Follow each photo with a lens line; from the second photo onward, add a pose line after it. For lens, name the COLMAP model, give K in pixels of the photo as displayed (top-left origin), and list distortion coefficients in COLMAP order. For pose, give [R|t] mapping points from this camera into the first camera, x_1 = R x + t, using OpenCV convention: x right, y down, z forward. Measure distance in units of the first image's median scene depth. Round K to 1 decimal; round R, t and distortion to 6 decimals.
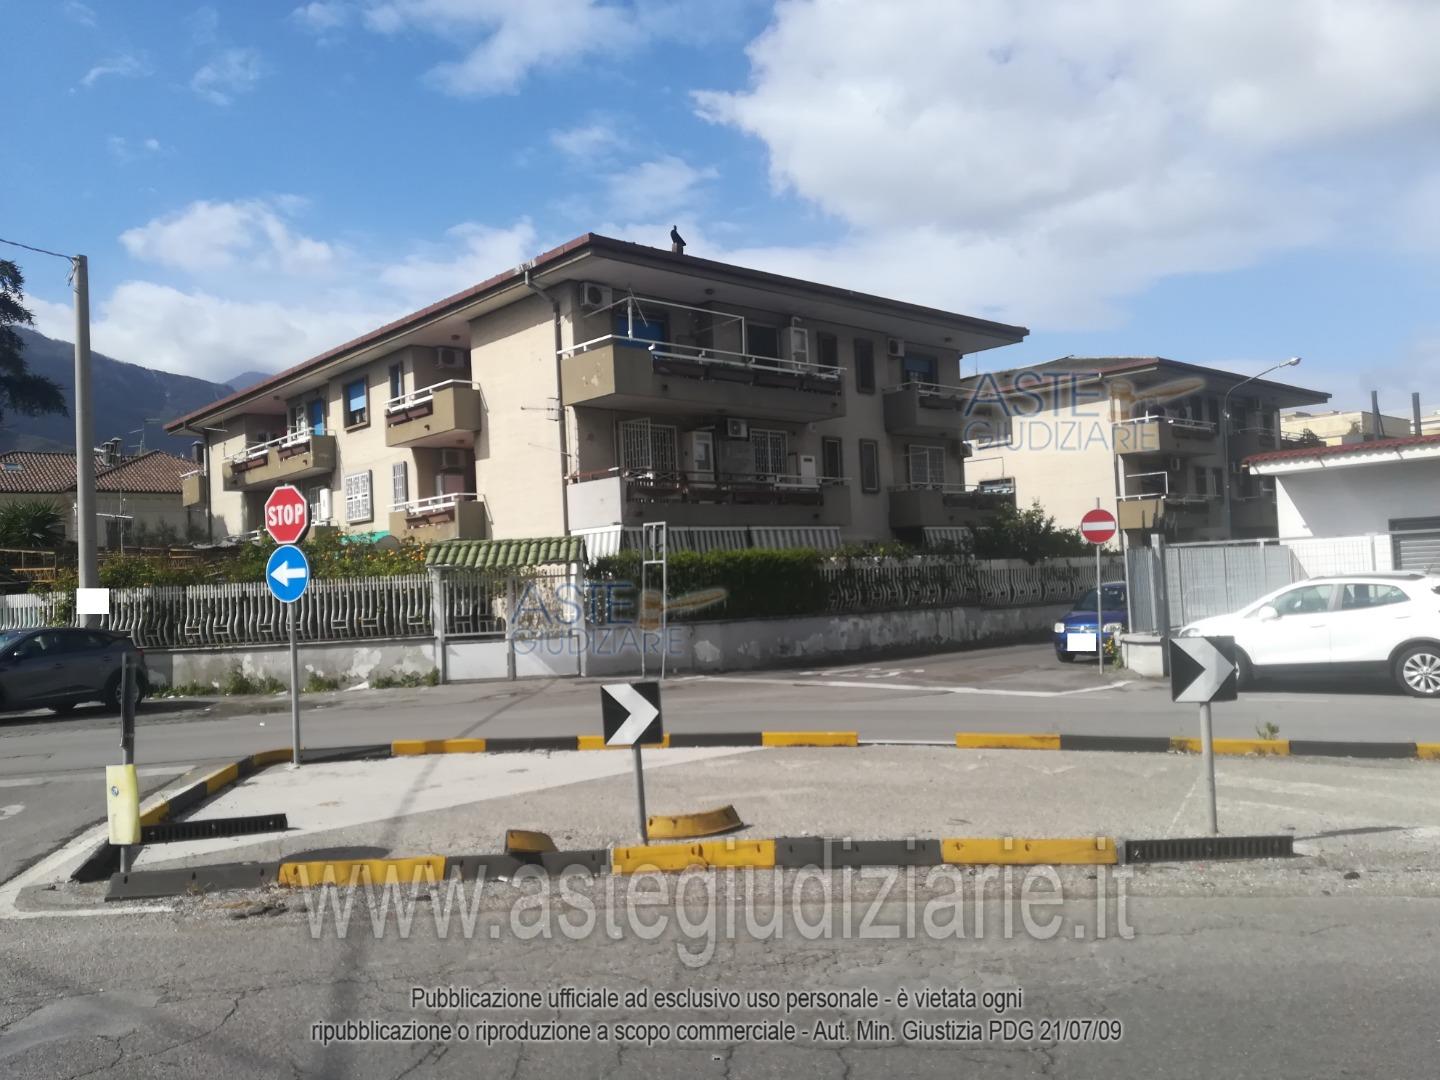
lens RADIAL K [[1098.6, 0, 720.0], [0, 1098.6, 540.0], [0, 0, 1]] dist [0.086771, -0.113877]
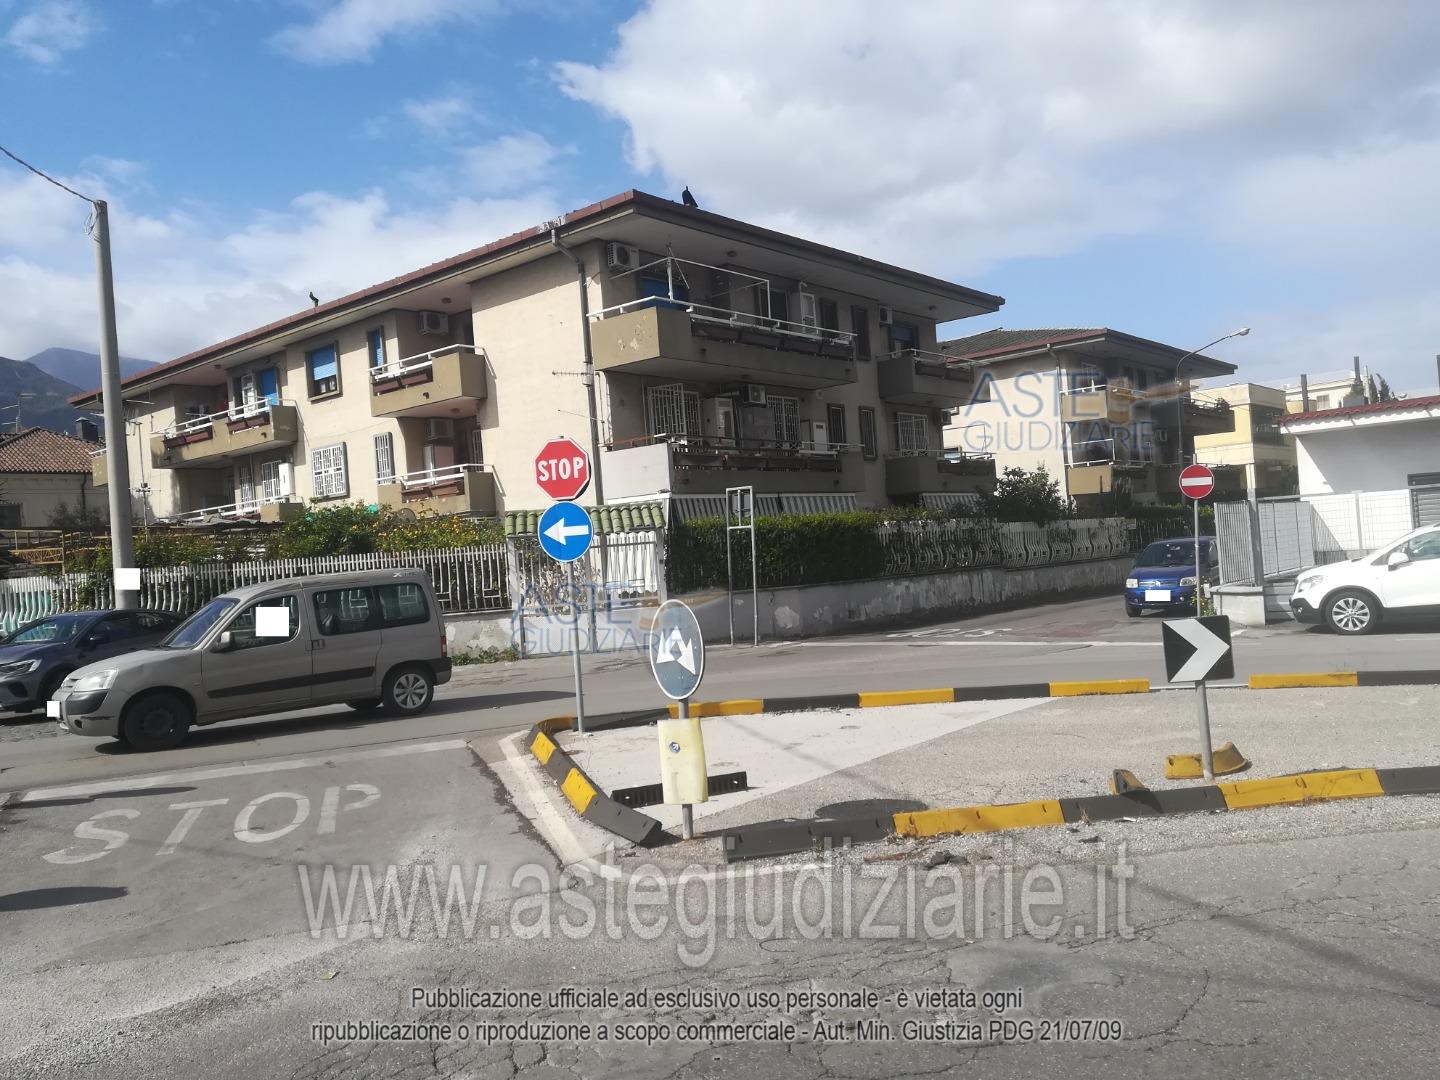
lens RADIAL K [[1104.4, 0, 720.0], [0, 1104.4, 540.0], [0, 0, 1]] dist [0.079653, -0.124576]
pose [[0.990774, -0.020782, 0.133924, -0.155661], [0.018299, 0.999638, 0.019743, 0.008662], [-0.134286, -0.017110, 0.990795, 0.021511]]
